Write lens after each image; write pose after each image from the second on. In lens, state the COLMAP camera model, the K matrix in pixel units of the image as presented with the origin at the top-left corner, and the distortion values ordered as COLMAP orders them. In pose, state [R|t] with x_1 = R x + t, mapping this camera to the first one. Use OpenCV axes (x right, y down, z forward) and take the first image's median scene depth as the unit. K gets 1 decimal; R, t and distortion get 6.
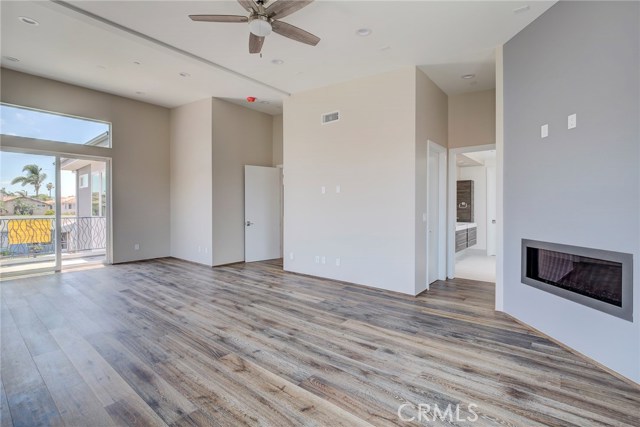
lens RADIAL K [[299.6, 0, 322.6], [0, 299.6, 212.6], [0, 0, 1]] dist [-0.004929, 0.001408]
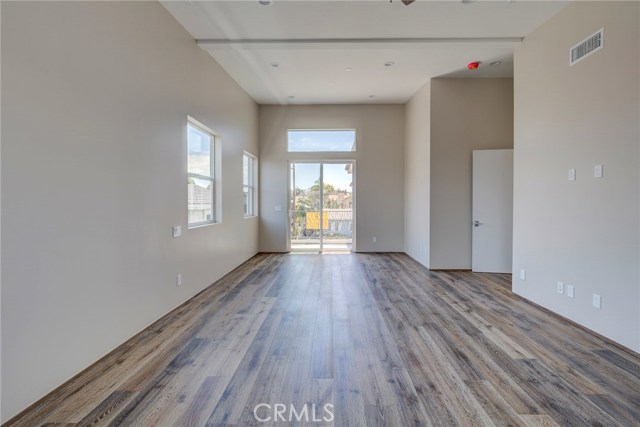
lens RADIAL K [[299.6, 0, 325.3], [0, 299.6, 213.4], [0, 0, 1]] dist [-0.004929, 0.001408]
pose [[0.618726, 0.028467, -0.785091, 0.196229], [-0.014836, 0.999588, 0.024553, -0.007420], [0.785467, -0.003544, 0.618894, 0.282012]]
